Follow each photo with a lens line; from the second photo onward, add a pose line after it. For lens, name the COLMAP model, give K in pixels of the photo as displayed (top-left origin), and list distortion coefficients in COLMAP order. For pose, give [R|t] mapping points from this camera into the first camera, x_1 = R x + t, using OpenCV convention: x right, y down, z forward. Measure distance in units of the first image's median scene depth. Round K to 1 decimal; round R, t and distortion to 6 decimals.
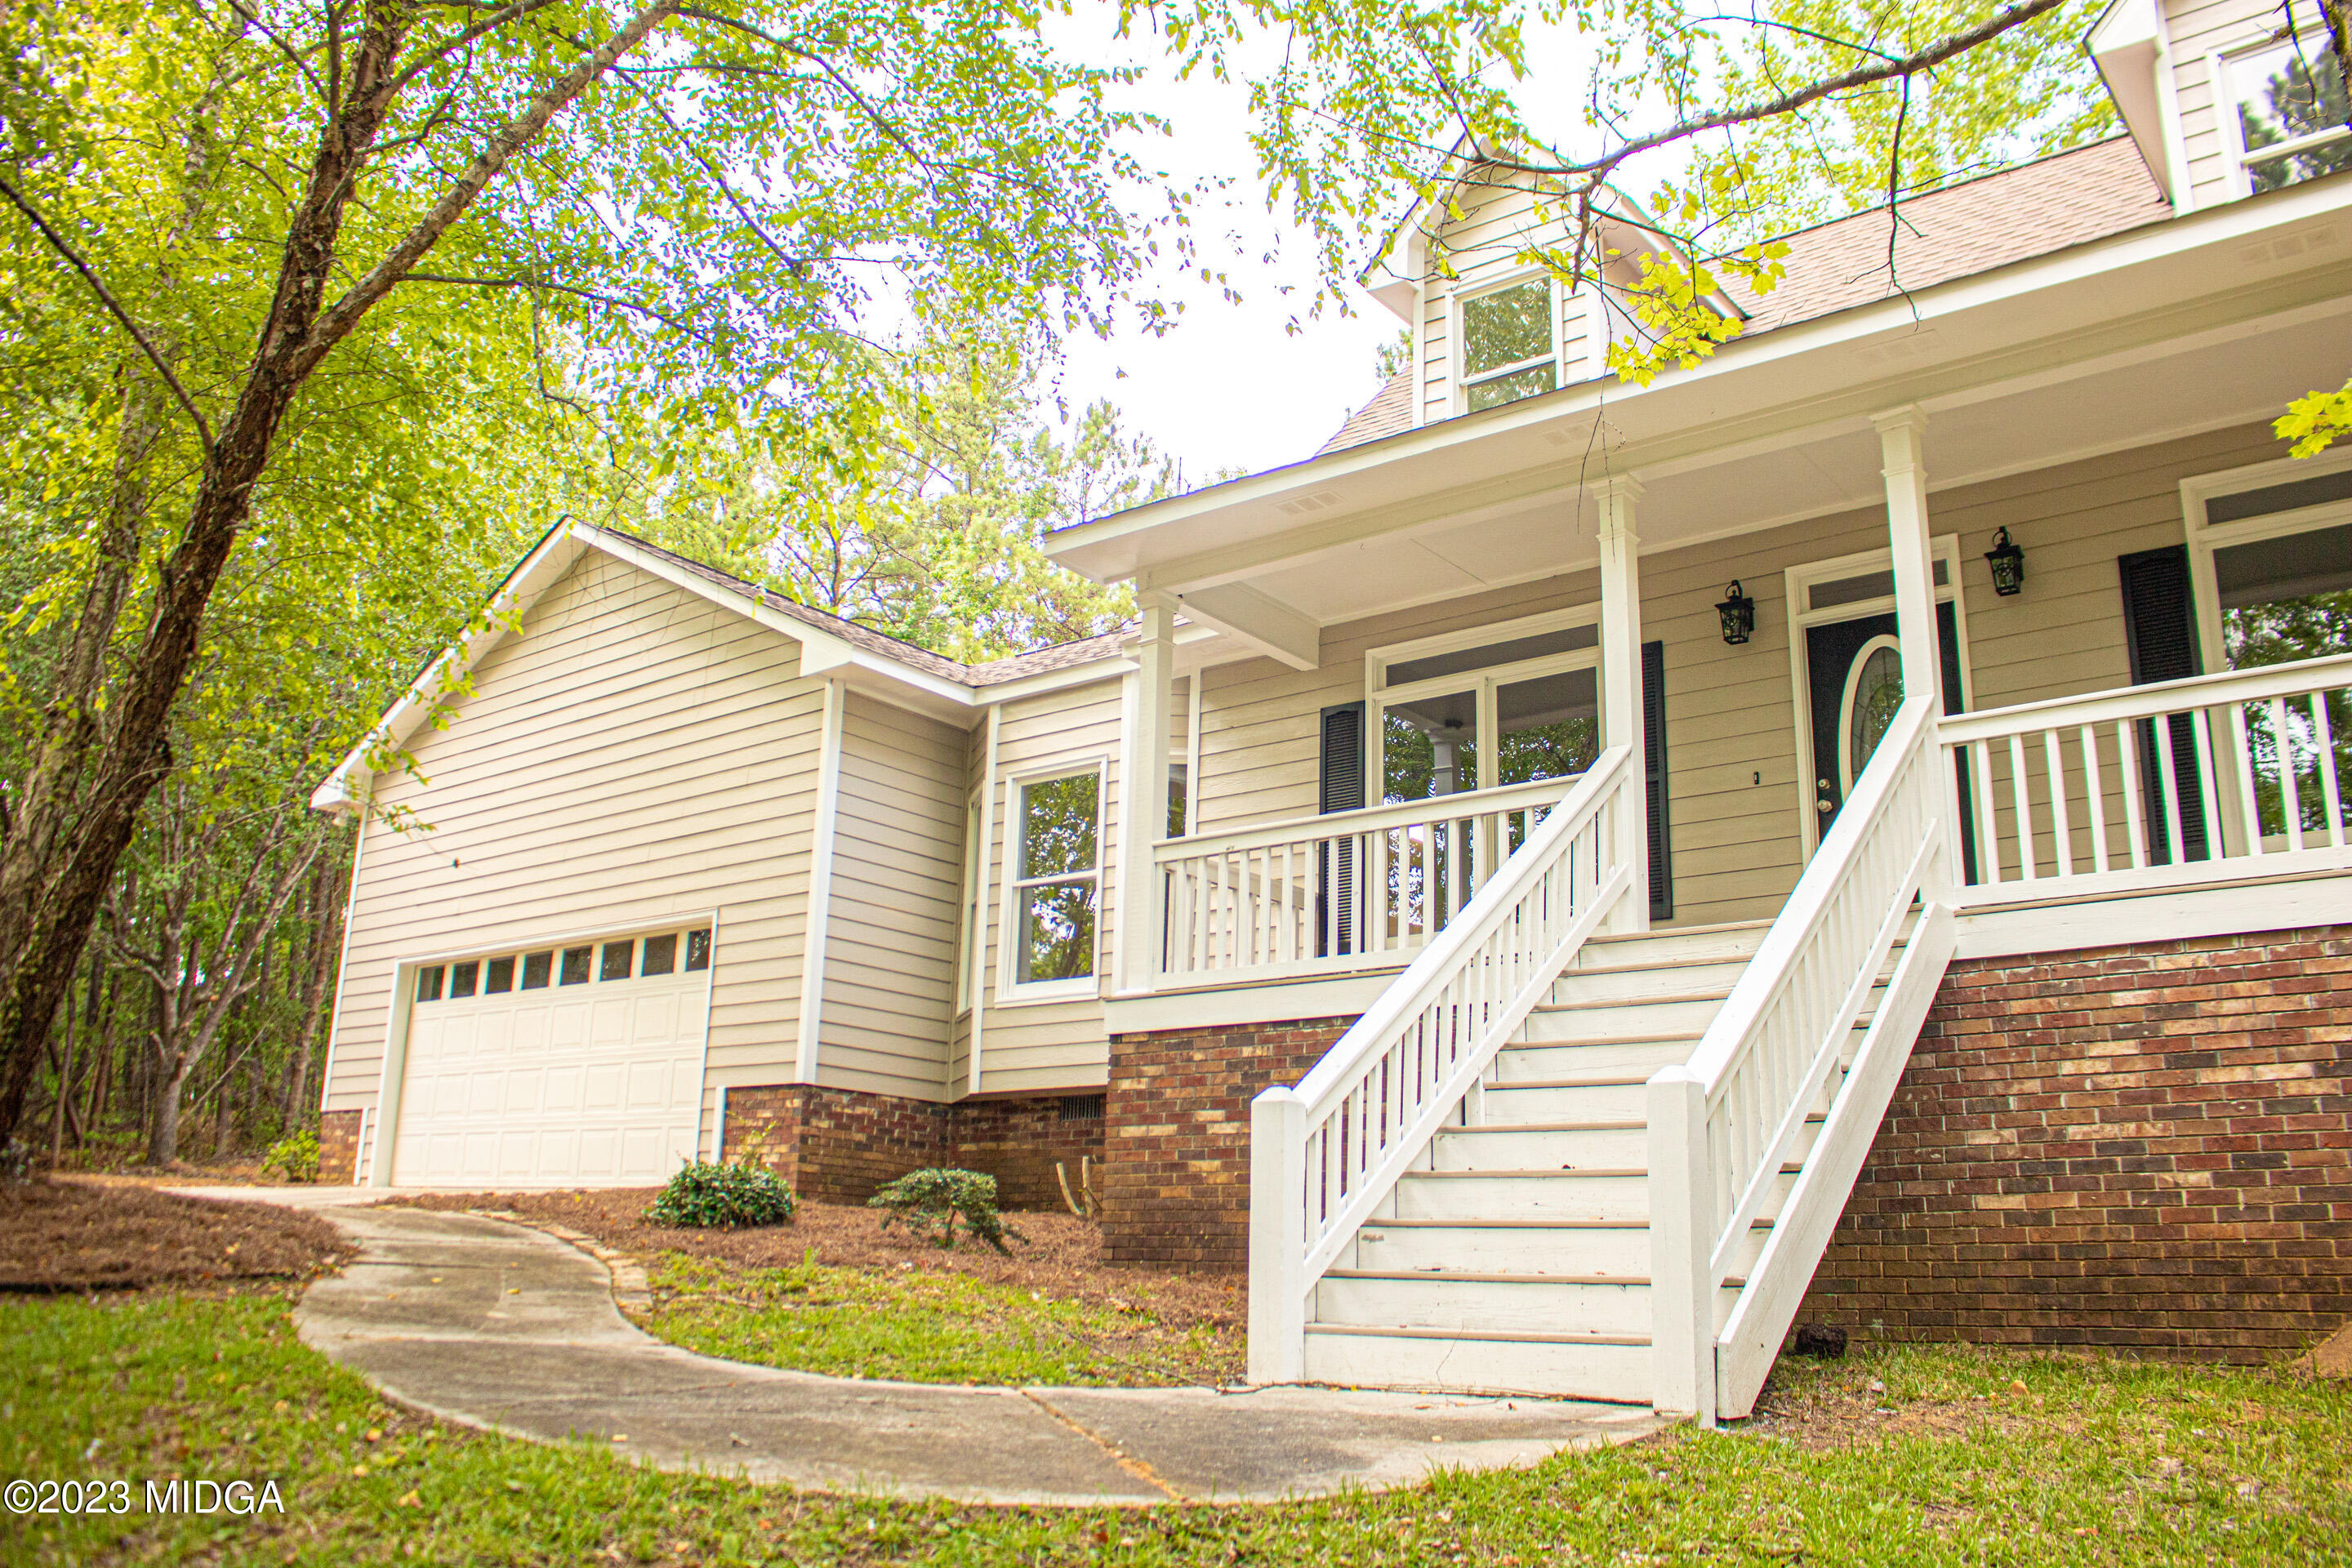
lens RADIAL K [[1957.3, 0, 1177.2], [0, 1957.3, 785.8], [0, 0, 1]] dist [-0.153899, 0.122135]
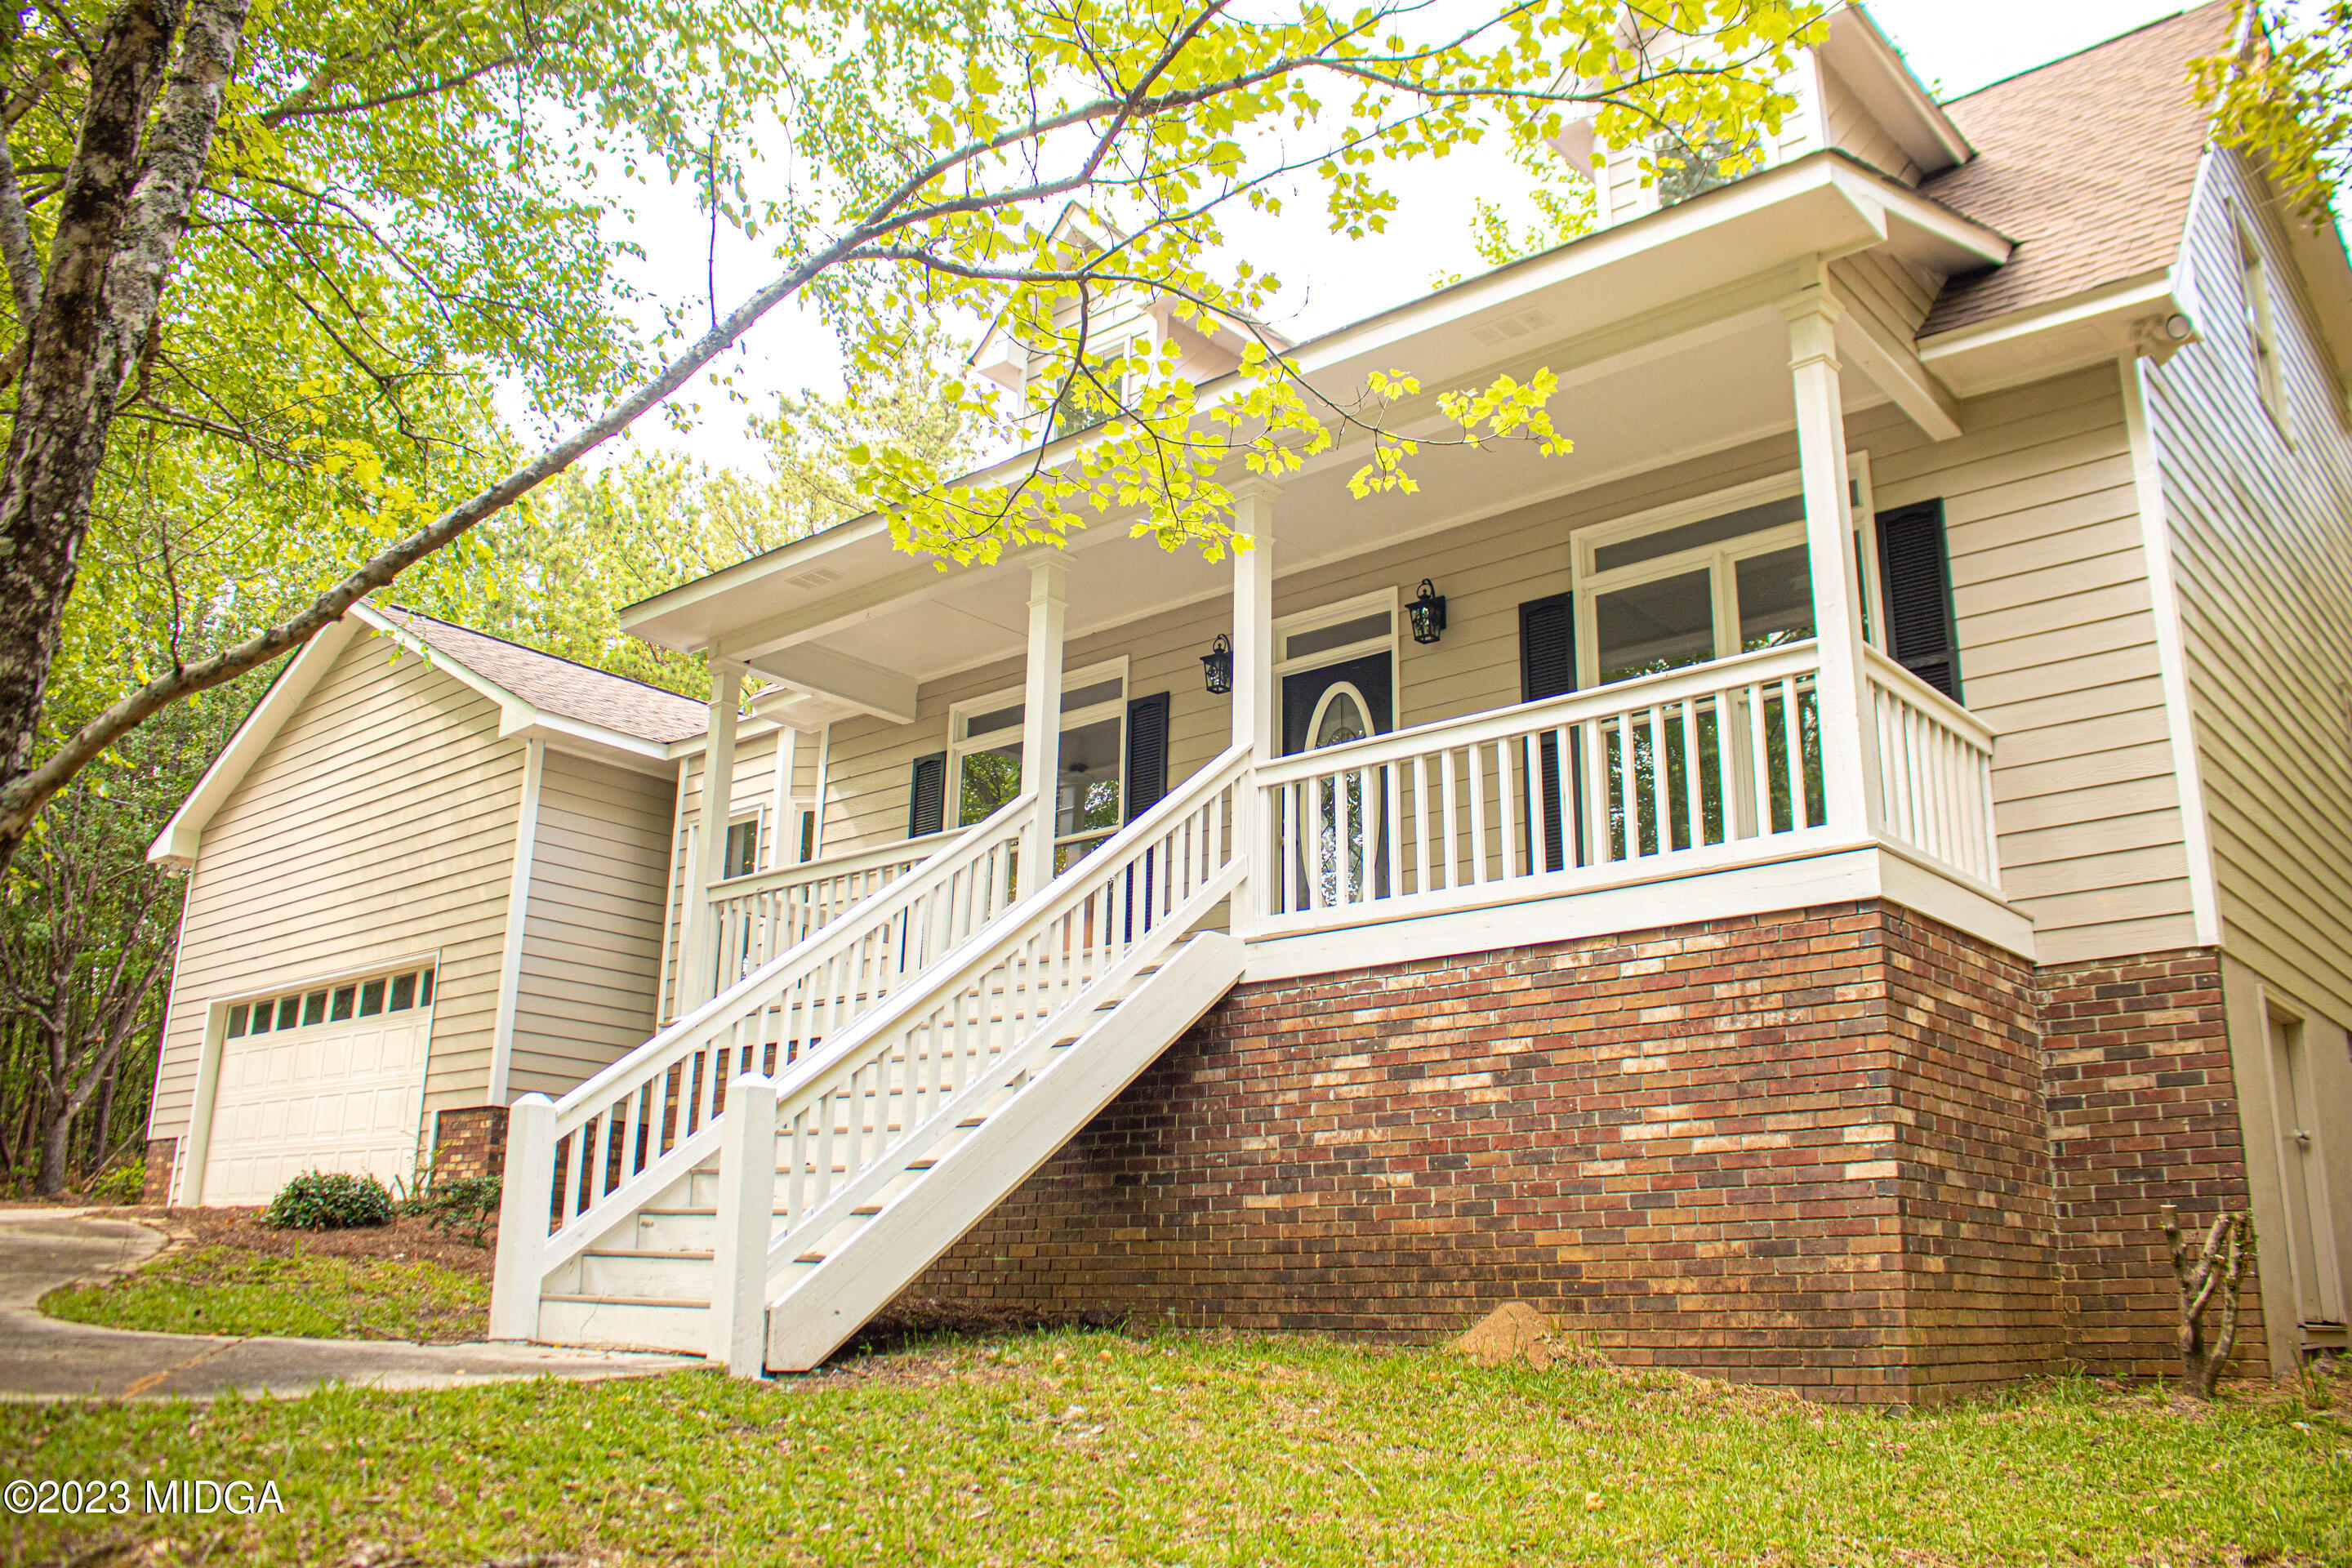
lens RADIAL K [[1957.3, 0, 1170.9], [0, 1957.3, 776.0], [0, 0, 1]] dist [-0.153899, 0.122135]
pose [[0.998844, -0.021027, -0.043234, 0.320126], [0.020073, 0.999548, -0.022385, -0.003016], [0.043685, 0.021492, 0.998814, -0.100733]]
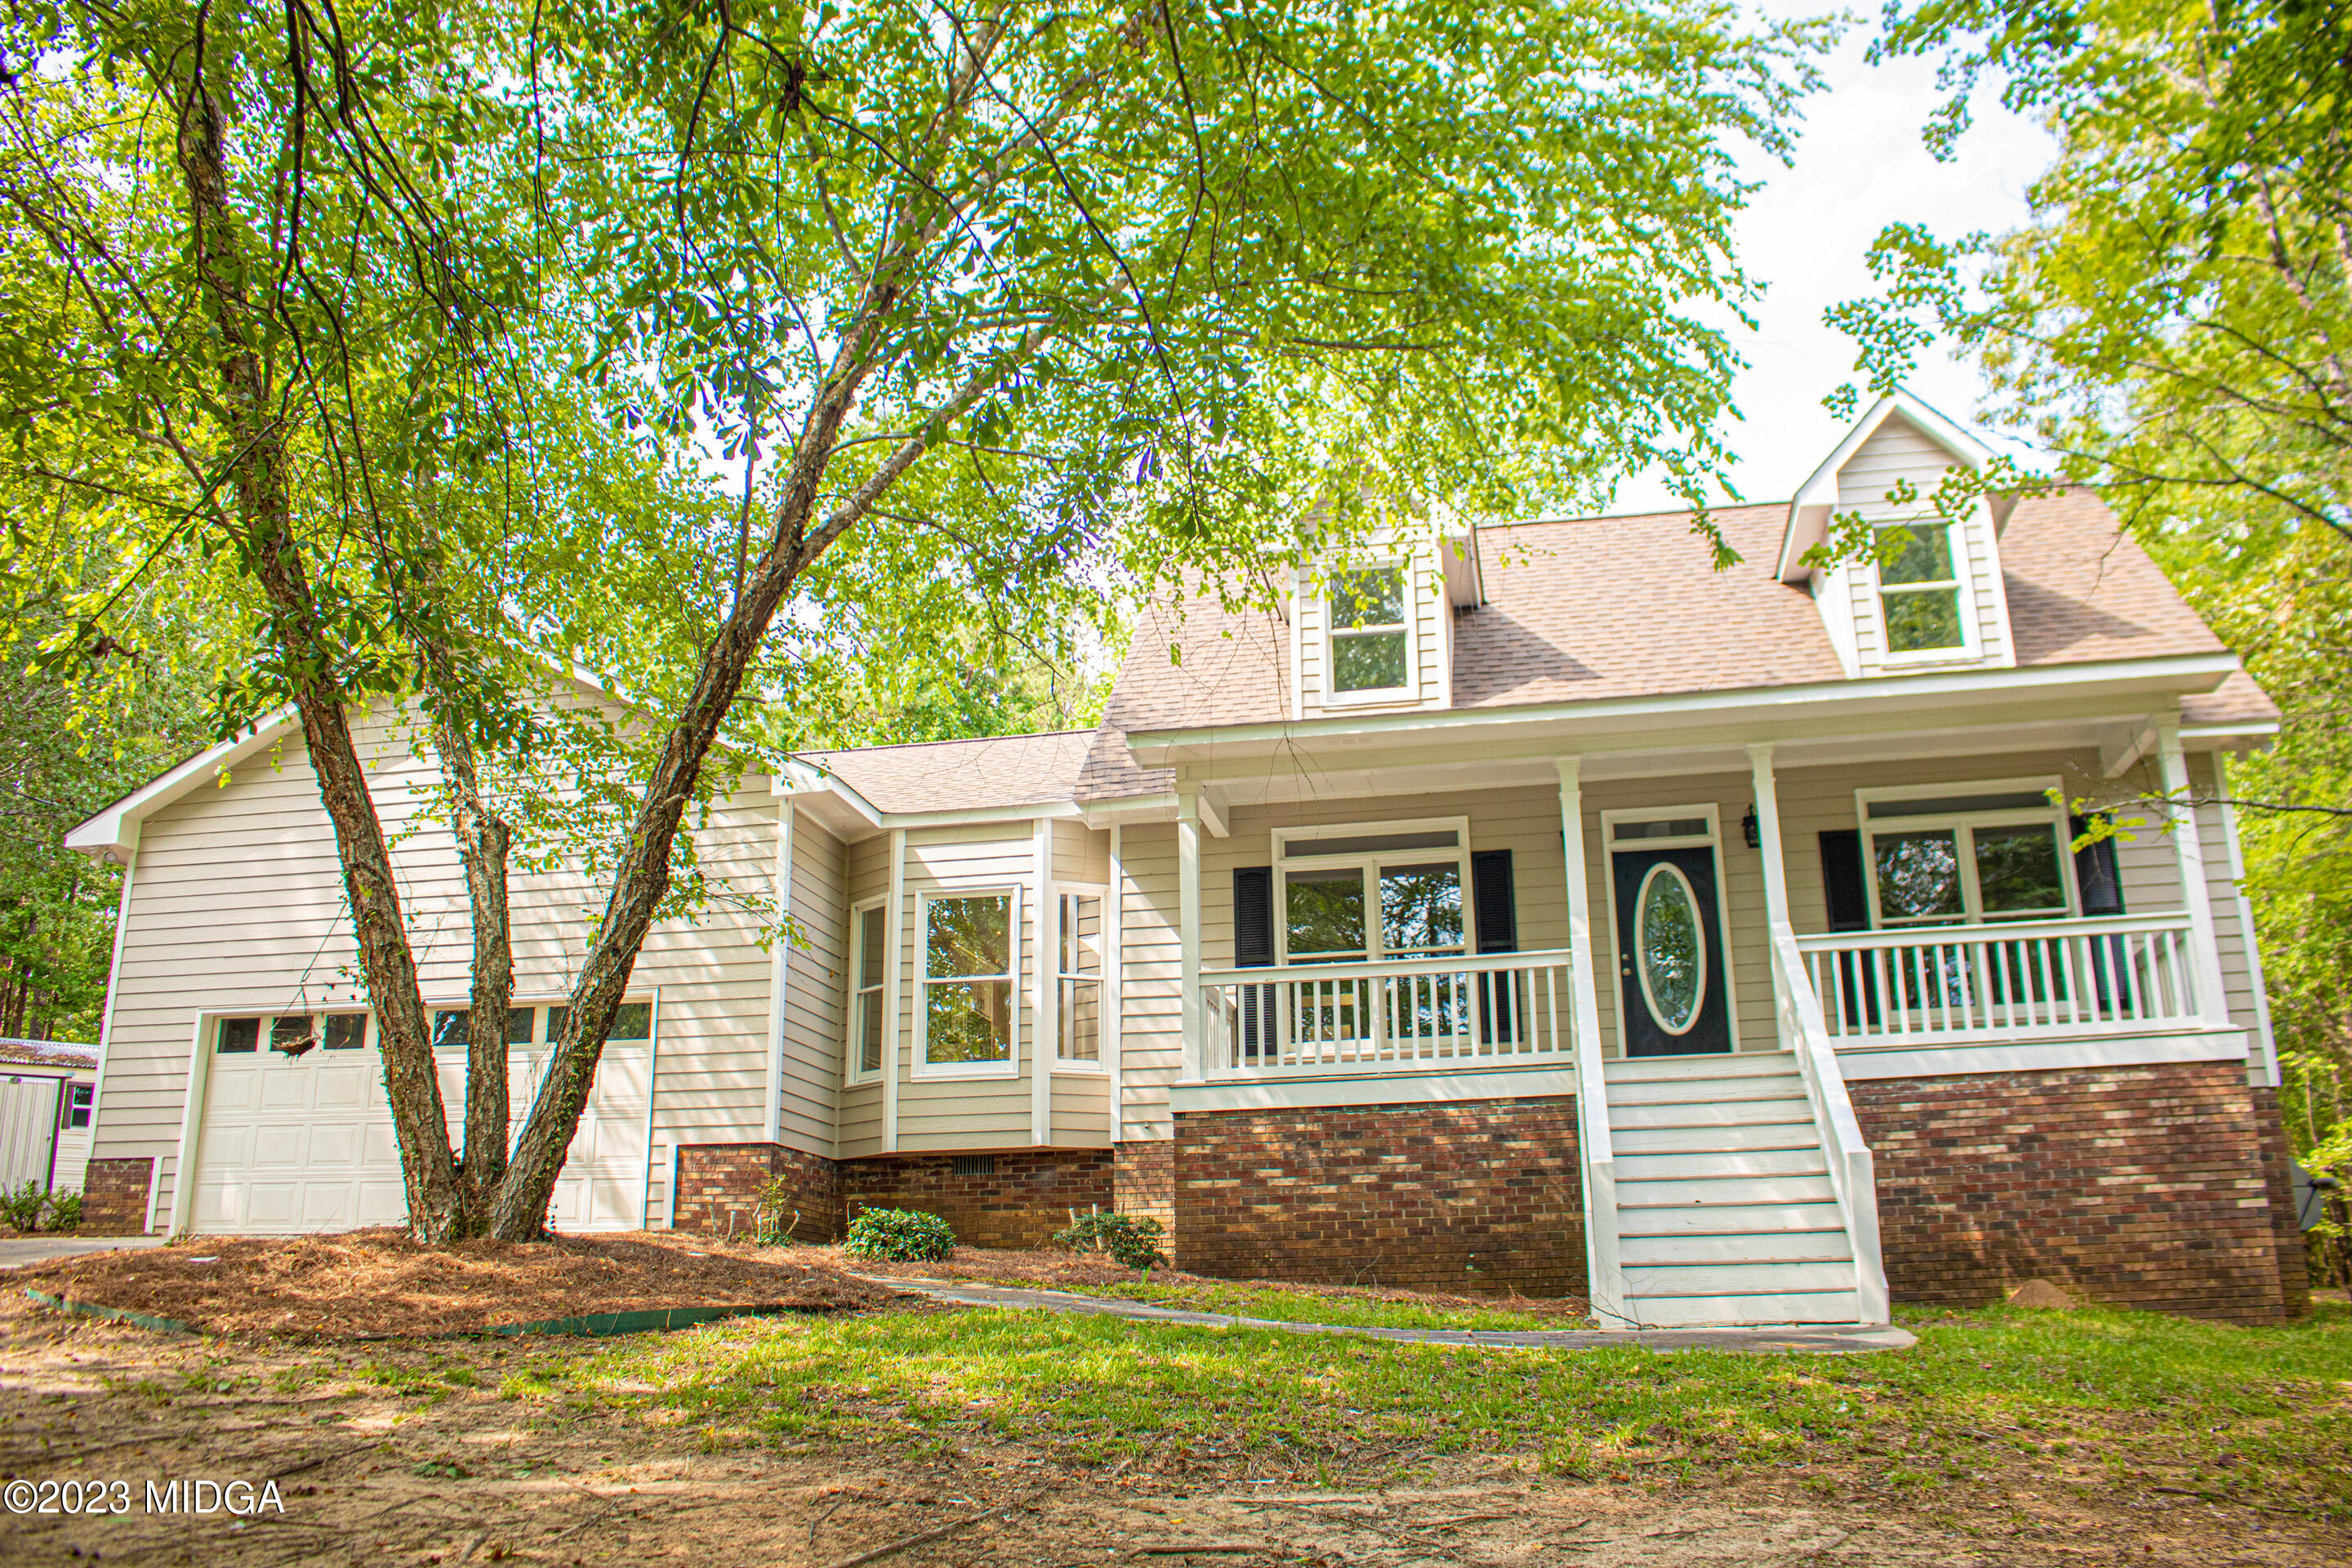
lens RADIAL K [[1957.3, 0, 1166.0], [0, 1957.3, 789.4], [0, 0, 1]] dist [-0.153899, 0.122135]
pose [[0.892390, 0.089835, 0.442233, -0.684375], [-0.078638, 0.995948, -0.043632, -0.037864], [-0.444361, 0.004160, 0.895838, -0.217972]]
